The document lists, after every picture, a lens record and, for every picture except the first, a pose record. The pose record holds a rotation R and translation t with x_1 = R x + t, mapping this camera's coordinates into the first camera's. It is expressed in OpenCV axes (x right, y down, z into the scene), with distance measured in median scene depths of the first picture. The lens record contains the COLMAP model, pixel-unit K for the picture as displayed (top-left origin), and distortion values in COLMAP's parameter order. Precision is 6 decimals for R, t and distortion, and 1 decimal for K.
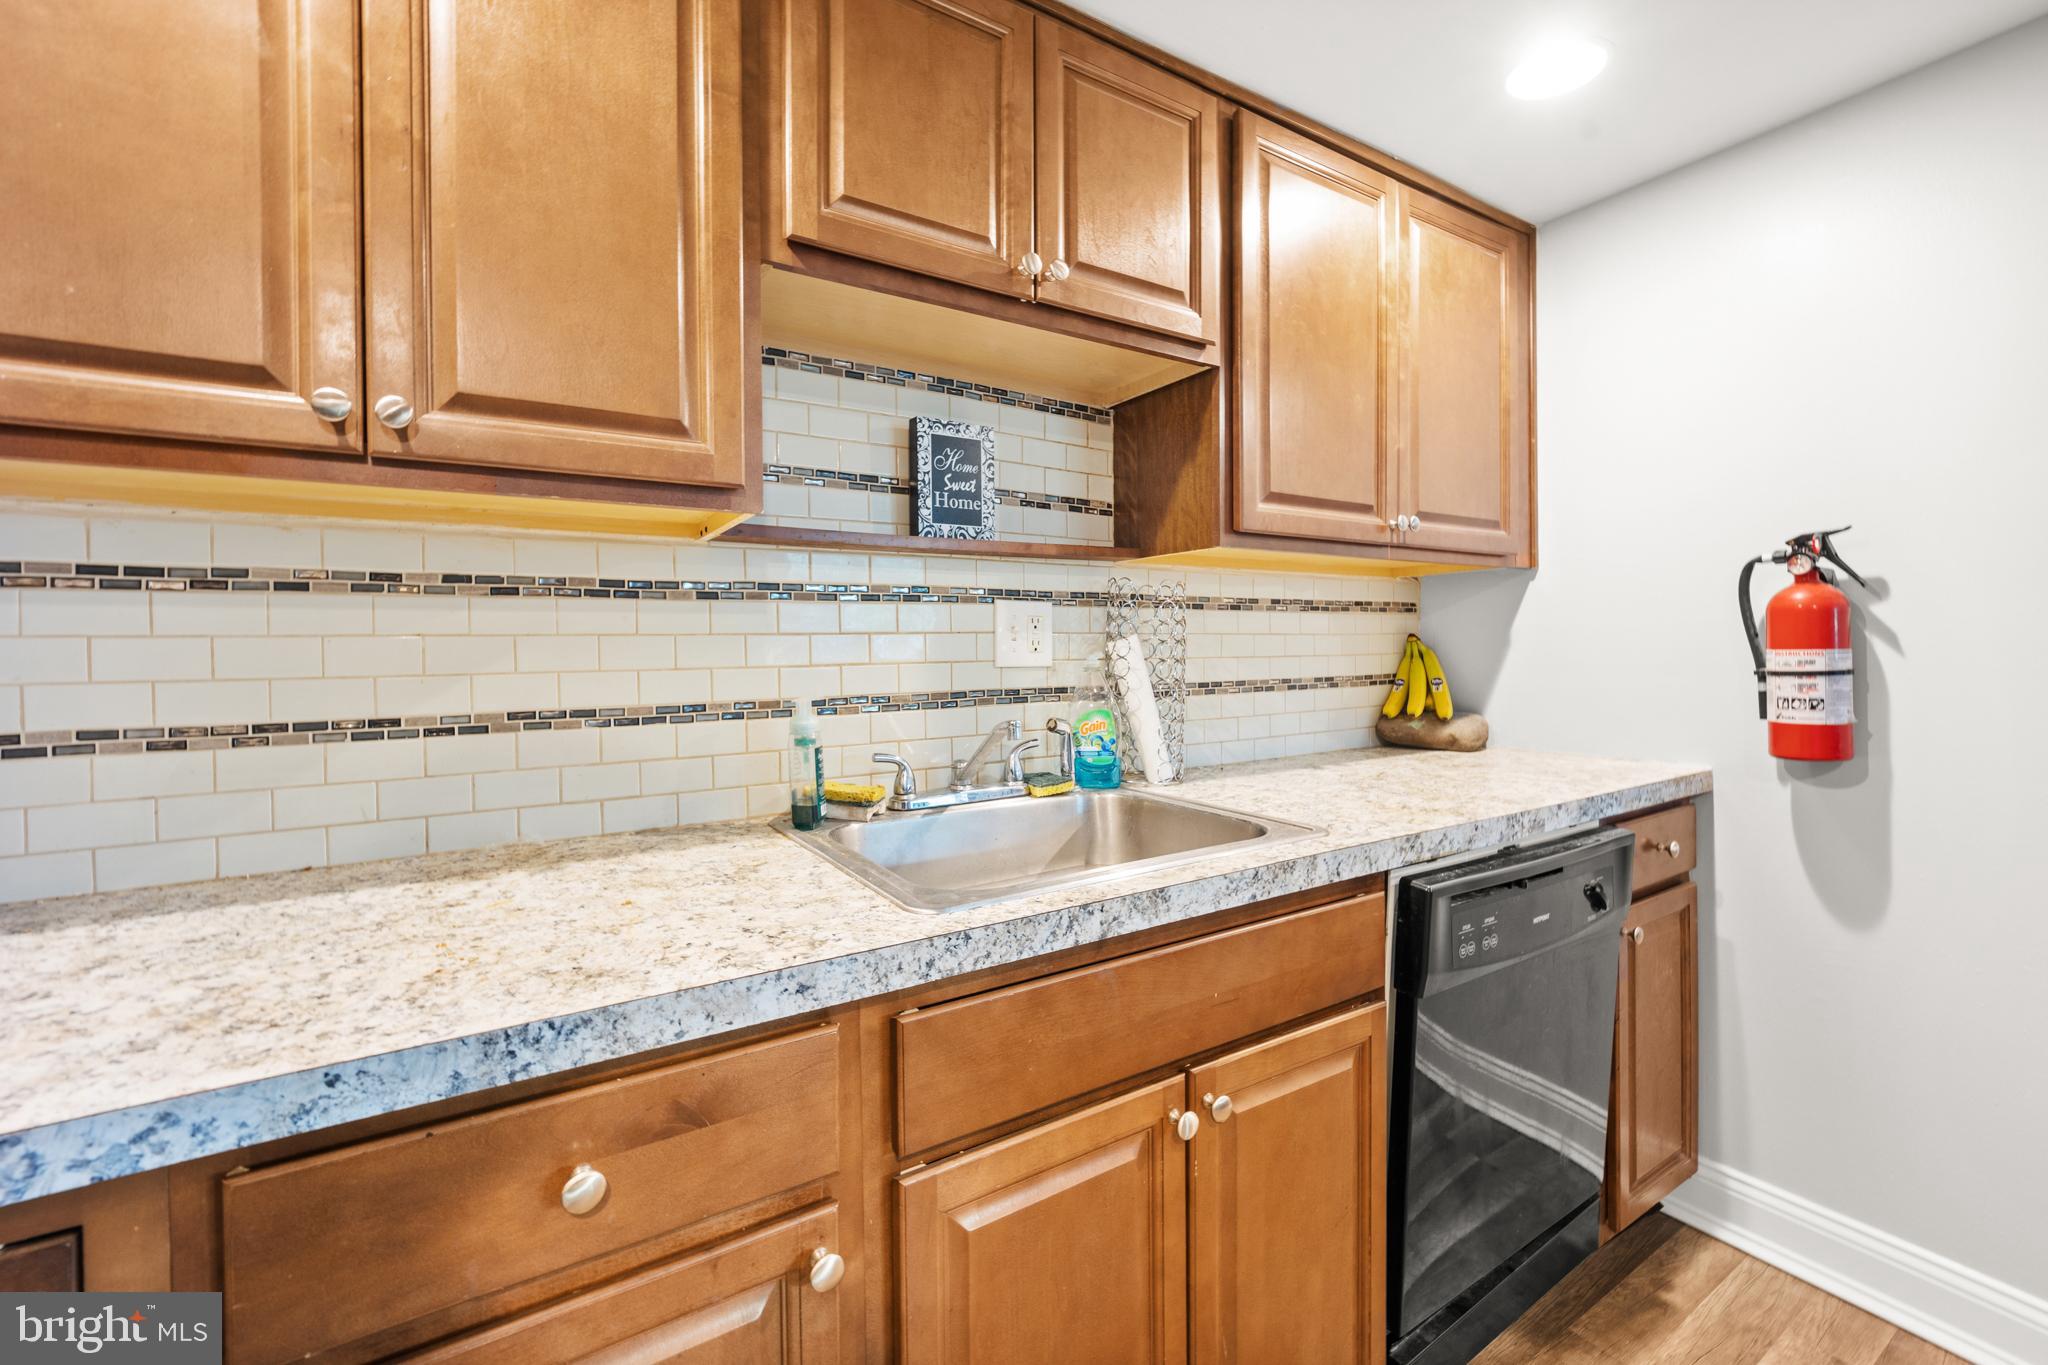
lens RADIAL K [[863.1, 0, 1044.3], [0, 863.1, 659.8], [0, 0, 1]] dist [-0.001825, -0.001184]
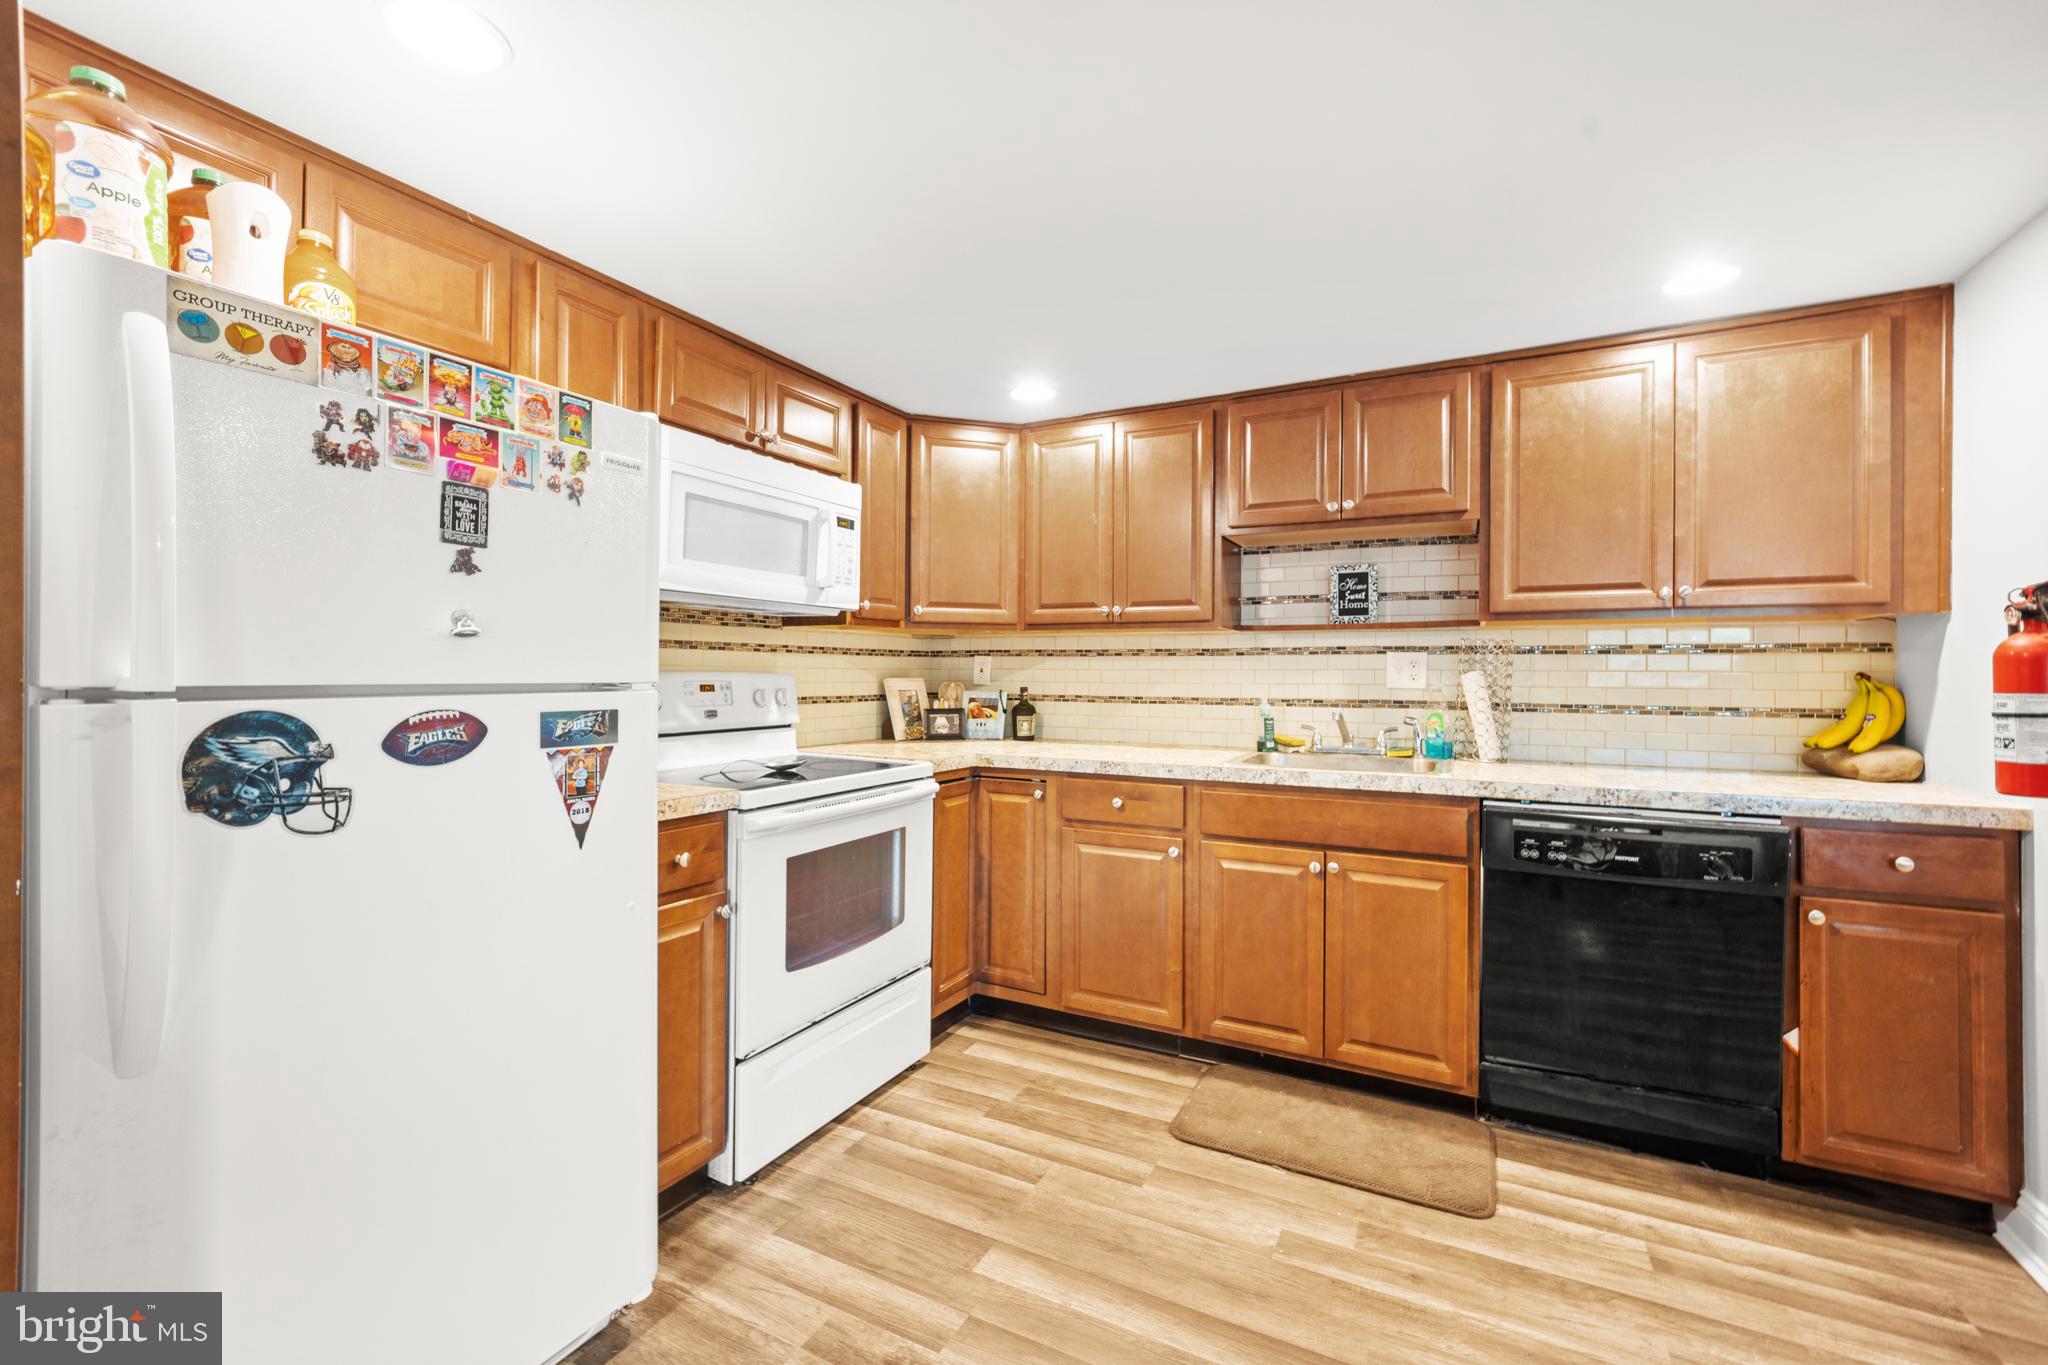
lens RADIAL K [[863.1, 0, 1022.3], [0, 863.1, 674.1], [0, 0, 1]] dist [-0.001825, -0.001184]
pose [[0.495490, 0.015880, -0.868468, 1.229891], [-0.024530, 0.999690, 0.004285, -0.010648], [0.868267, 0.019180, 0.495726, -0.641788]]
